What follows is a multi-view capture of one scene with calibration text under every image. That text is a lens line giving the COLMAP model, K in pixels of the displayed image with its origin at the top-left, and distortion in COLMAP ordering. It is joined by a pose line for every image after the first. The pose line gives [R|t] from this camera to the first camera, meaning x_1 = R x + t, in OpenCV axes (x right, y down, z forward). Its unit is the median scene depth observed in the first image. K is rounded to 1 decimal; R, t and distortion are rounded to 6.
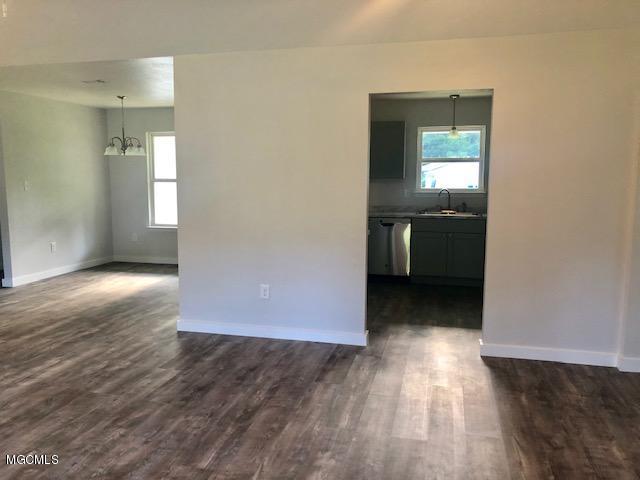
lens RADIAL K [[528.3, 0, 314.0], [0, 528.3, 227.6], [0, 0, 1]] dist [0.023601, -0.003962]
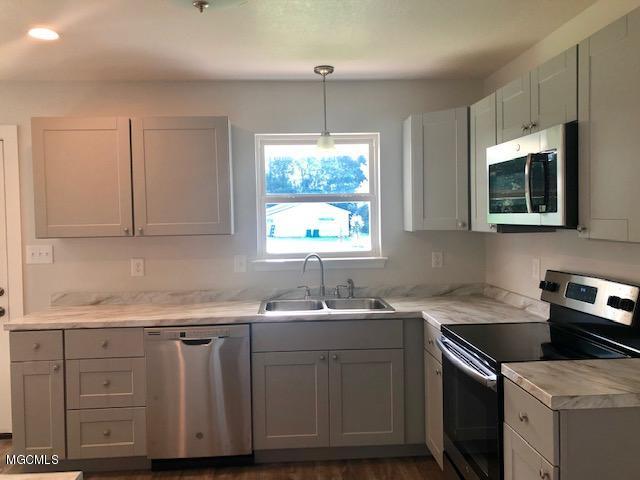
lens RADIAL K [[532.1, 0, 321.1], [0, 532.1, 230.6], [0, 0, 1]] dist [0.017950, -0.004544]
pose [[0.950918, -0.022921, 0.308592, 0.099526], [0.046537, 0.996504, -0.069387, -0.059939], [-0.305923, 0.080342, 0.948660, 0.515459]]
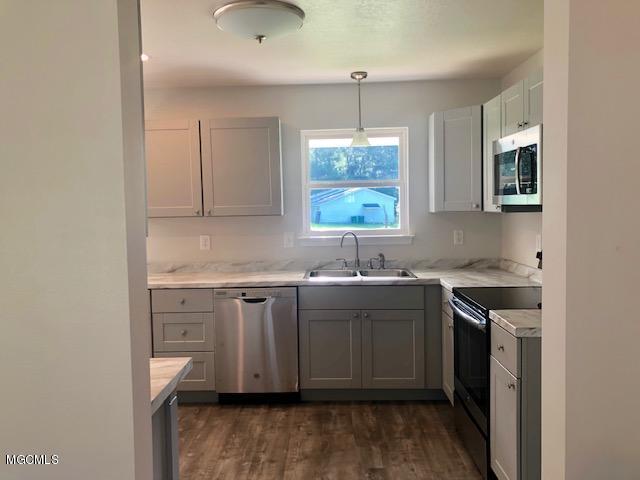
lens RADIAL K [[528.3, 0, 314.0], [0, 528.3, 227.6], [0, 0, 1]] dist [0.023601, -0.003962]
pose [[0.976881, -0.027702, 0.211982, 0.082899], [0.040035, 0.997732, -0.054105, -0.047253], [-0.210003, 0.061341, 0.975775, 0.427966]]
